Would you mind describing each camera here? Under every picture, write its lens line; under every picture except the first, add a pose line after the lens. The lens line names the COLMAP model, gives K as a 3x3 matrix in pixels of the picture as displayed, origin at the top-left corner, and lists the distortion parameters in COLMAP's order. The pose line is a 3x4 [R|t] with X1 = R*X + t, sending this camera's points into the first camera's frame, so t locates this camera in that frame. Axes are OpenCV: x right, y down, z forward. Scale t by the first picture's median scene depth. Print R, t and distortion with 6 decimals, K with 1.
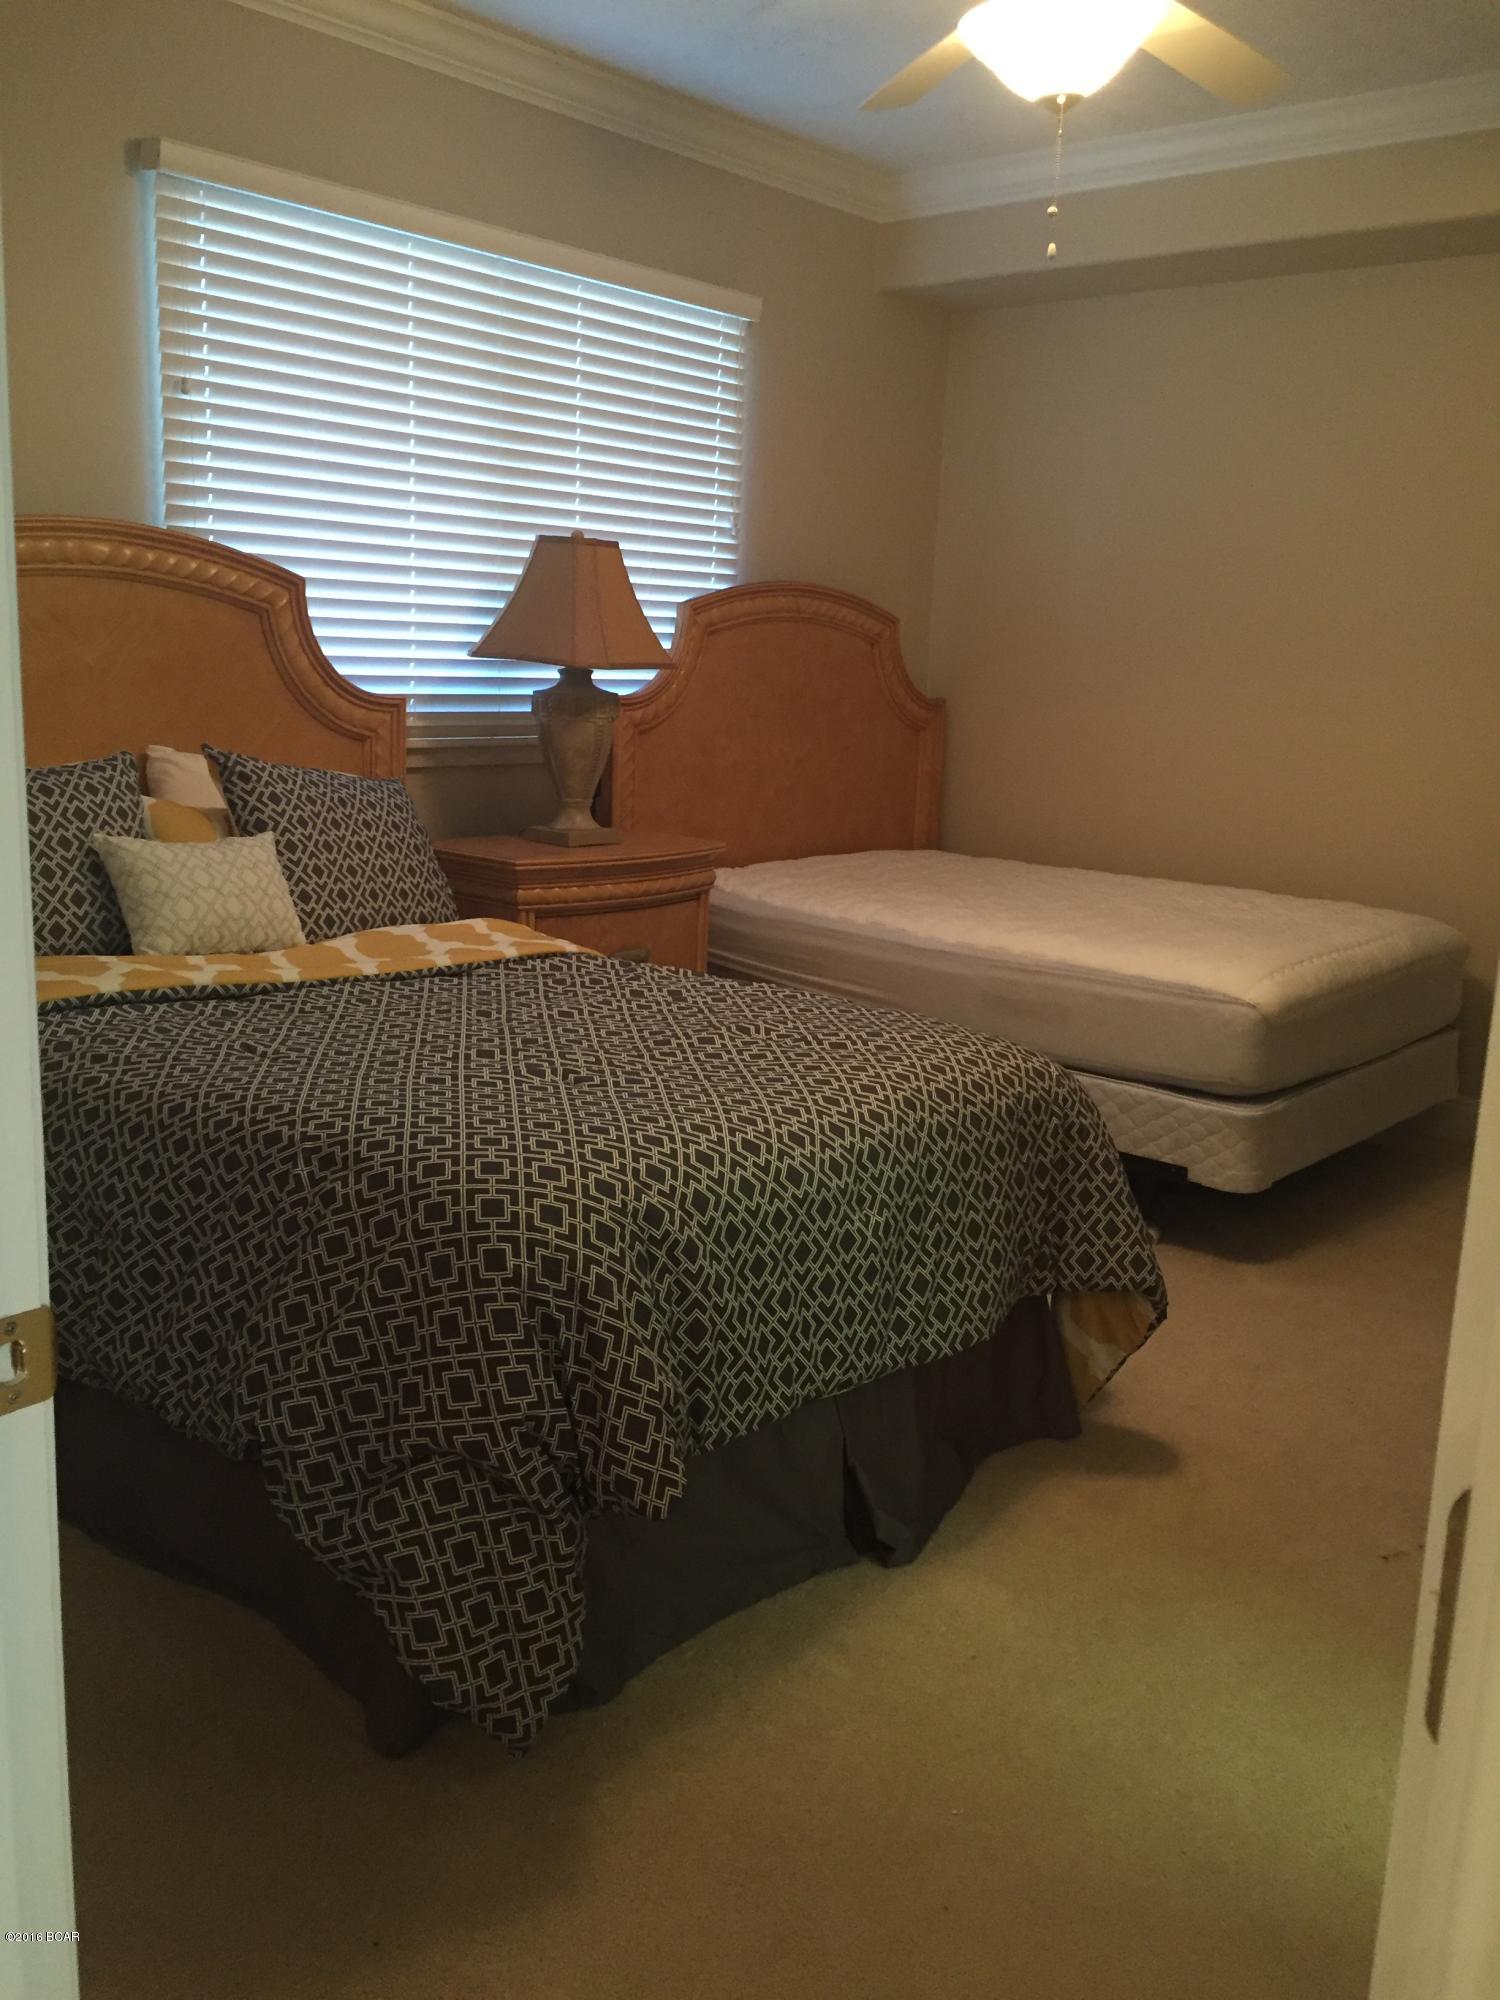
lens RADIAL K [[1710.2, 0, 754.8], [0, 1710.2, 1004.7], [0, 0, 1]] dist [0.073749, -0.109764]
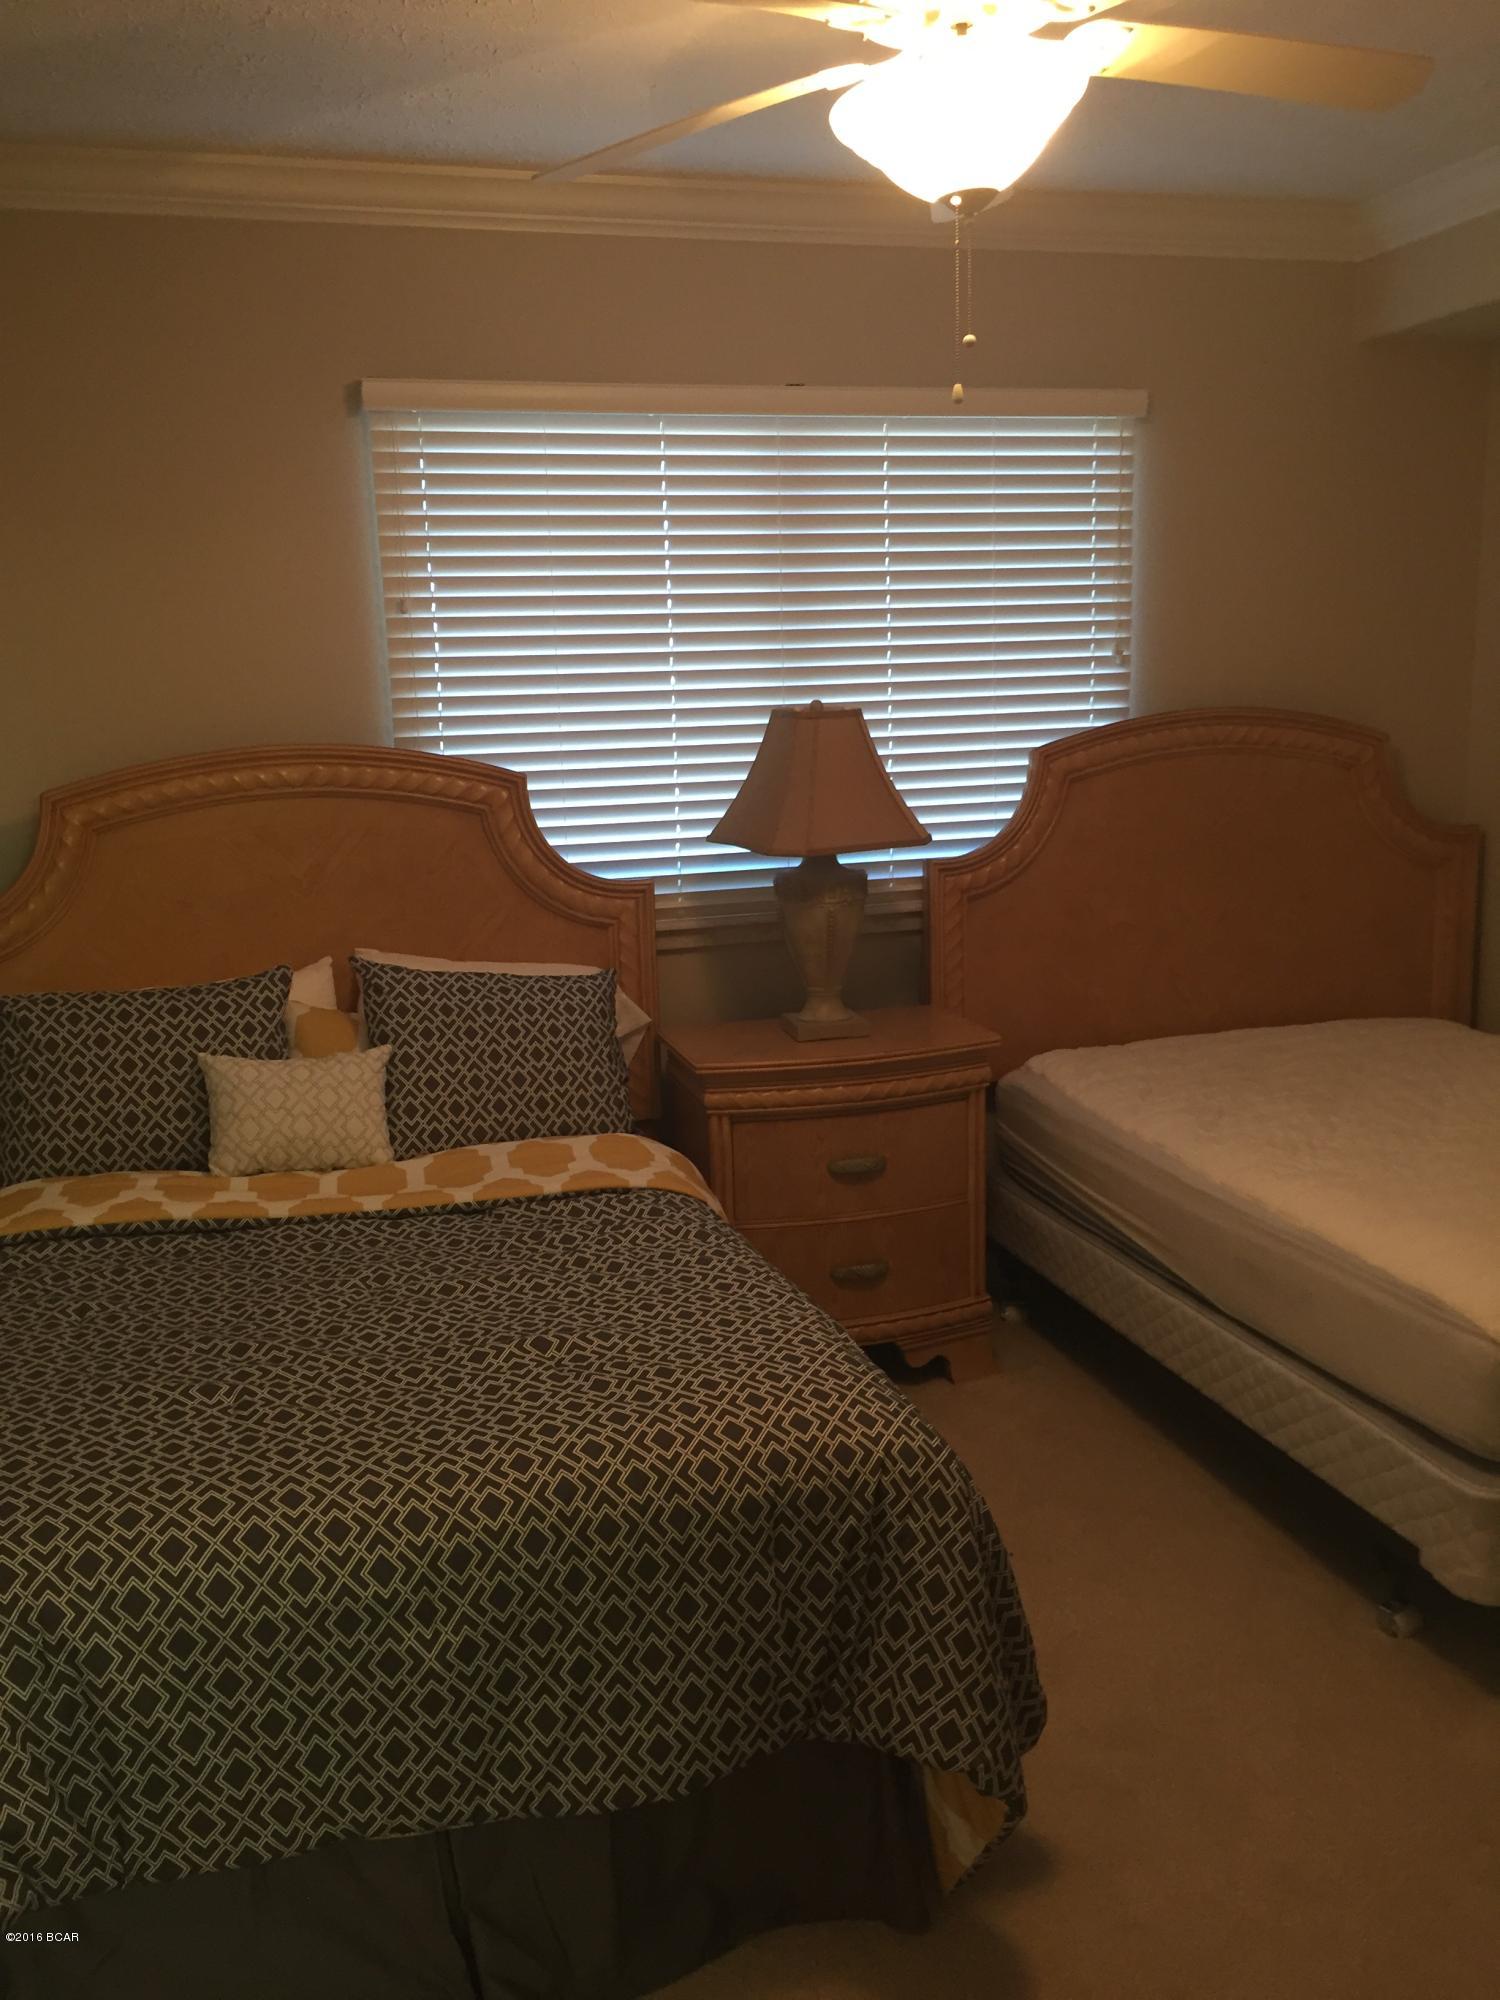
lens RADIAL K [[1710.2, 0, 754.8], [0, 1710.2, 1004.7], [0, 0, 1]] dist [0.073749, -0.109764]
pose [[0.841209, 0.038614, -0.539330, 0.412311], [-0.048560, 0.998811, -0.004229, -0.119977], [0.538526, 0.029747, 0.842084, 0.238942]]
